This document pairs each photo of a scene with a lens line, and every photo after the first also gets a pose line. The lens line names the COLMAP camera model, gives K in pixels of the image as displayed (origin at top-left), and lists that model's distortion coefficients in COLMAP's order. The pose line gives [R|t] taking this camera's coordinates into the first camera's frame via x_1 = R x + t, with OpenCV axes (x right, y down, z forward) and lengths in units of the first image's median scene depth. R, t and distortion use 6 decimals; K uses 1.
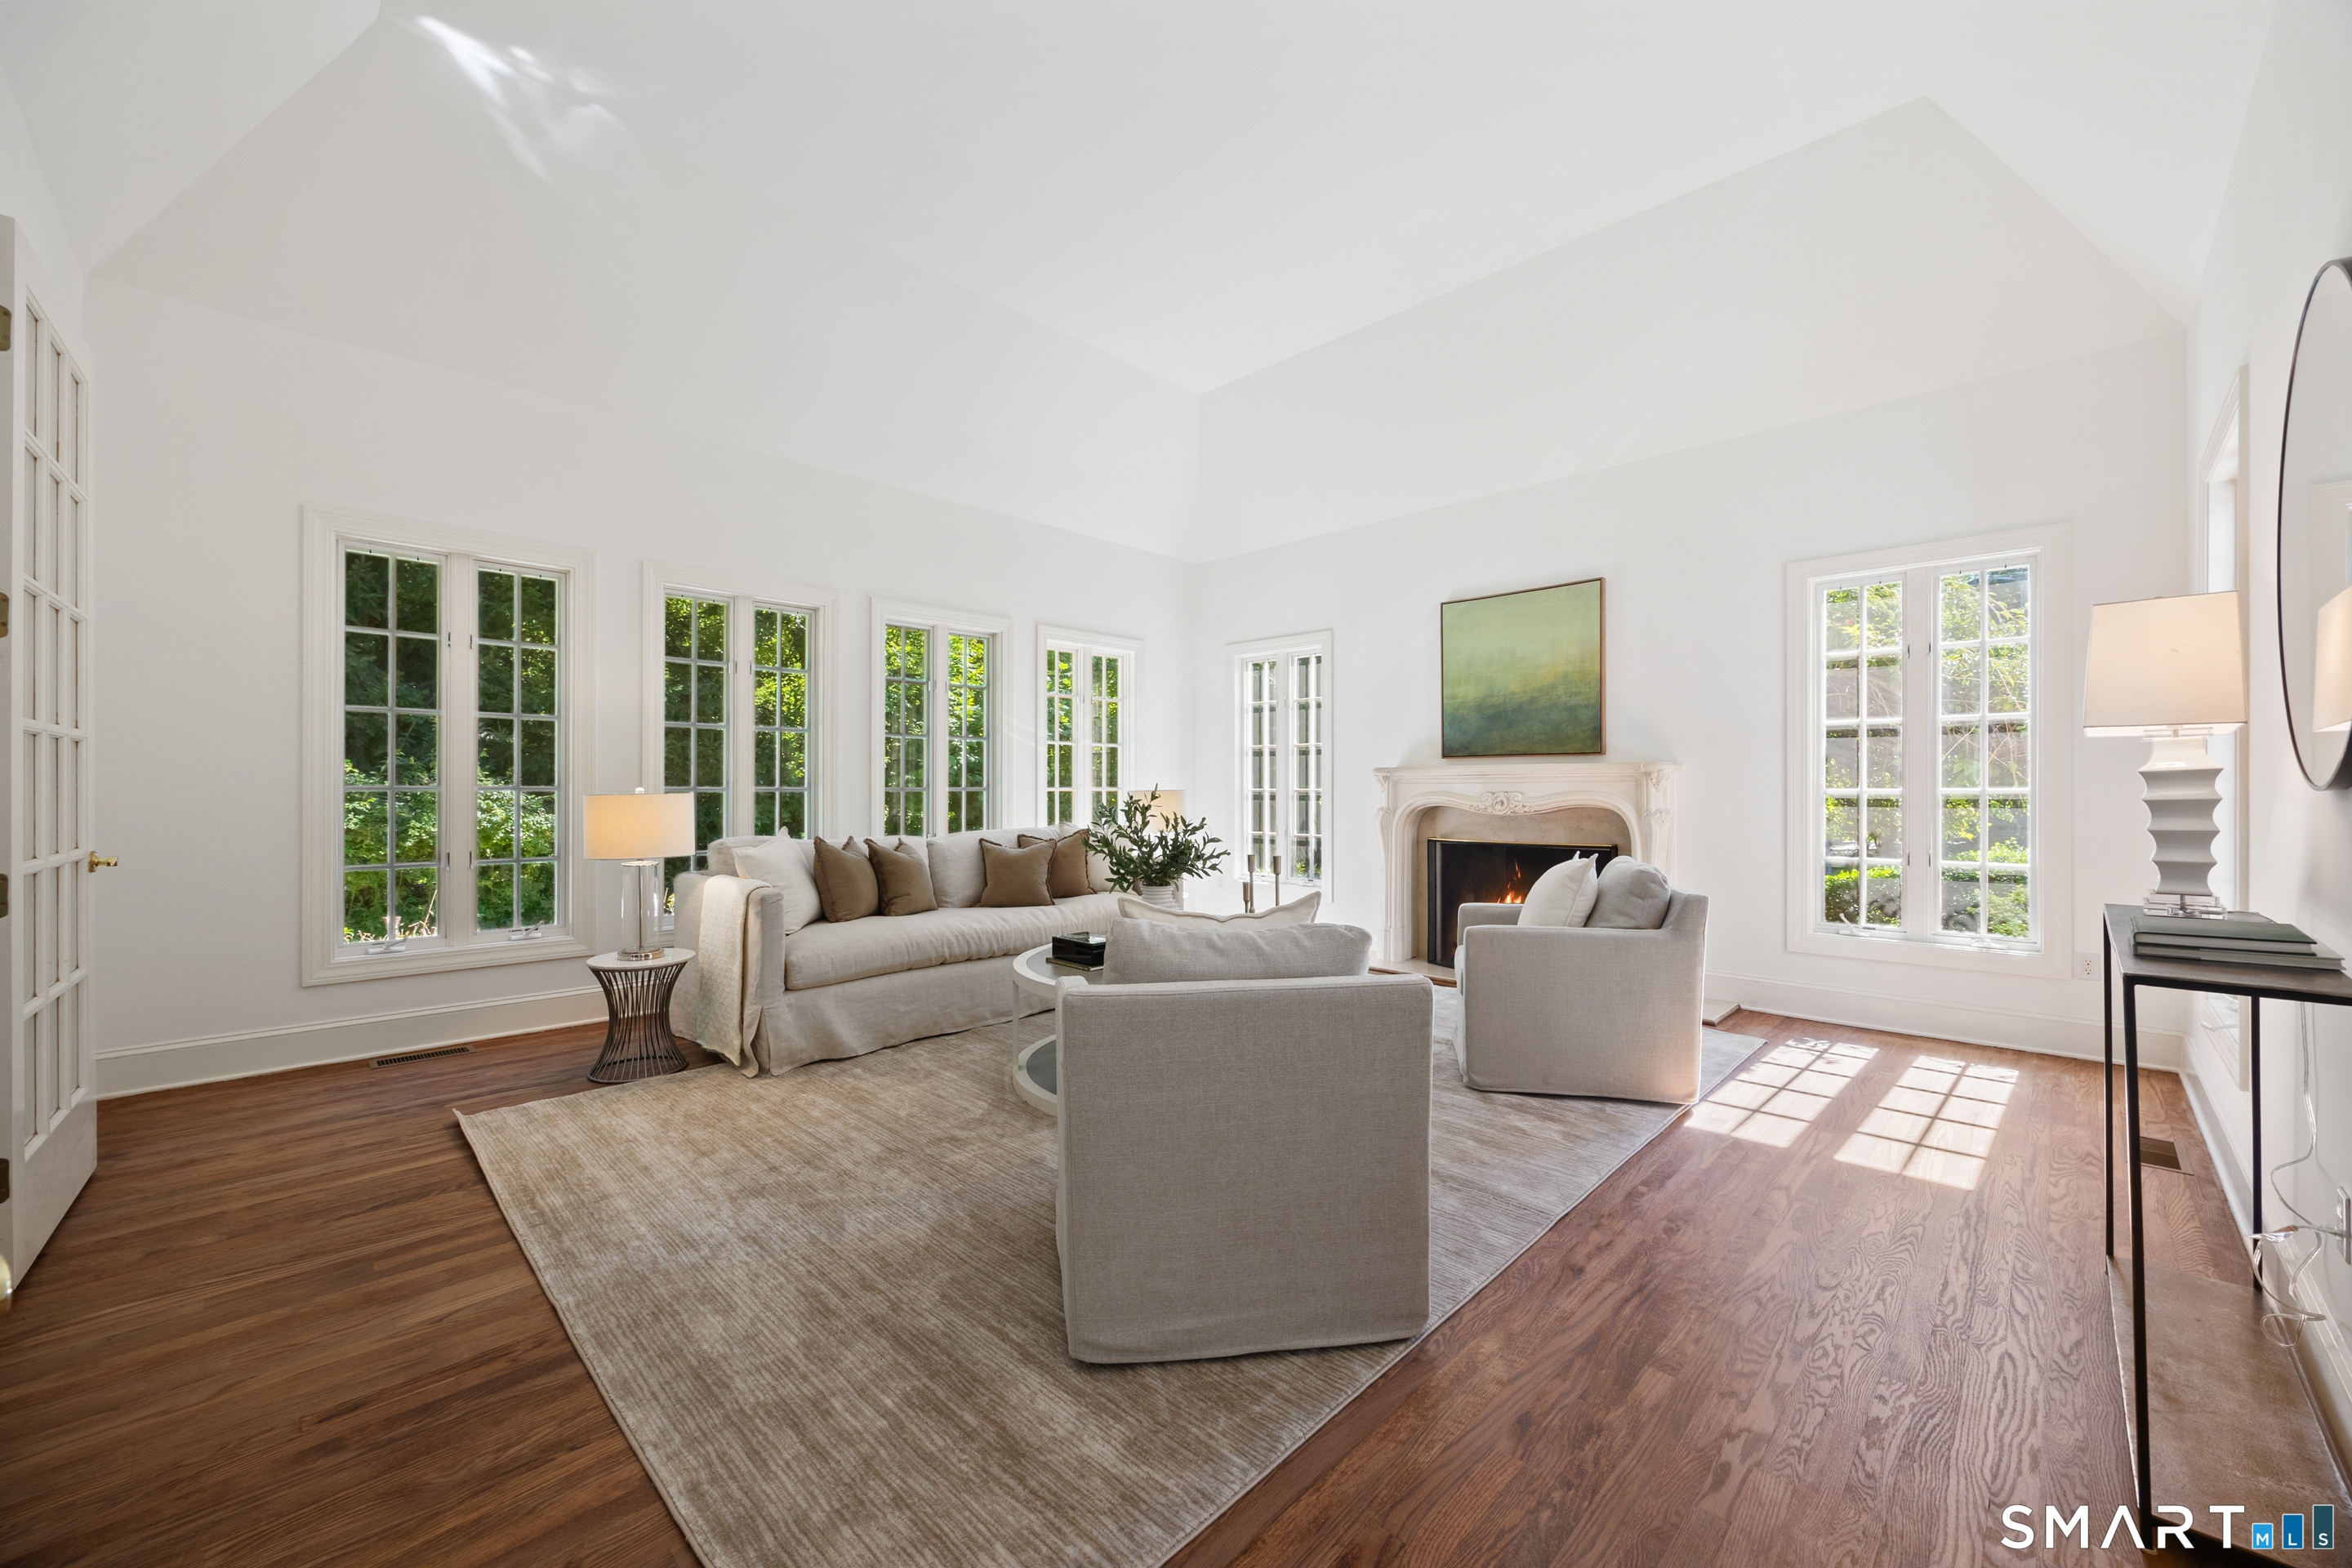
lens RADIAL K [[904.0, 0, 1172.7], [0, 904.0, 788.4], [0, 0, 1]] dist [-0.000053, -0.000275]
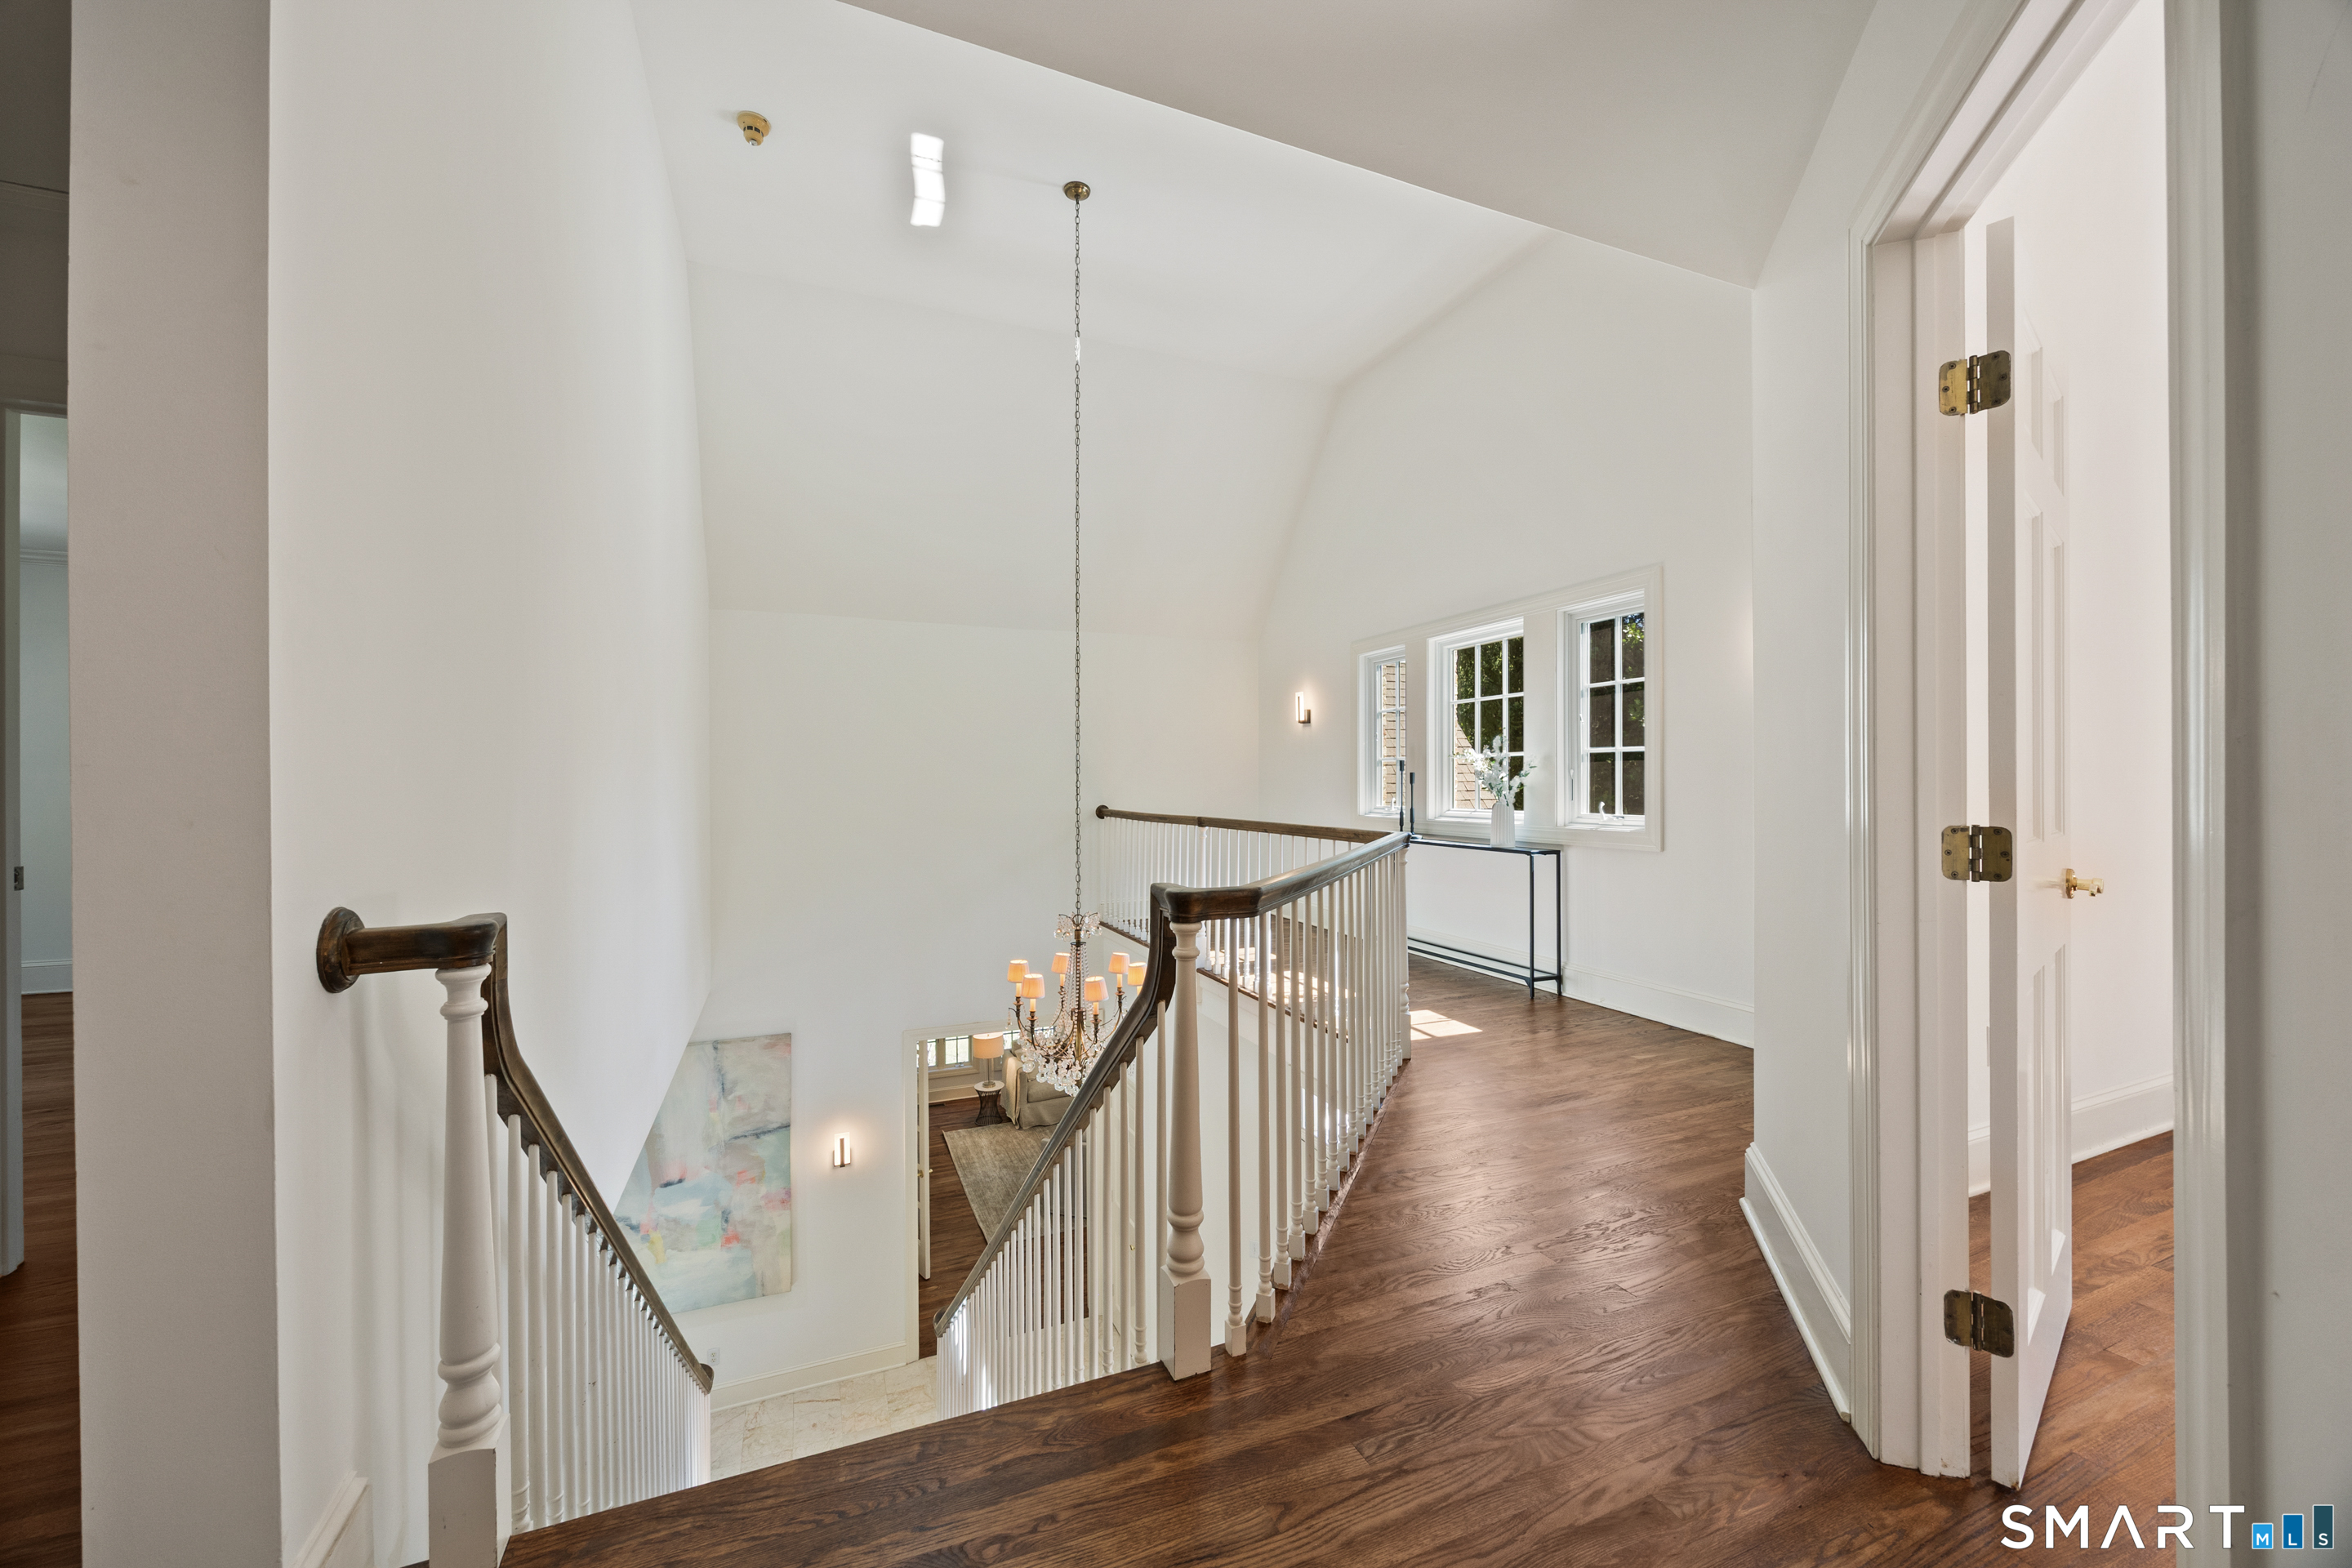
lens RADIAL K [[904.0, 0, 1180.1], [0, 904.0, 781.1], [0, 0, 1]] dist [-0.000053, -0.000275]
pose [[0.924877, 0.007540, -0.380193, 1.367126], [-0.003791, 0.999937, 0.010607, -1.016508], [0.380249, -0.008369, 0.924846, -1.863195]]
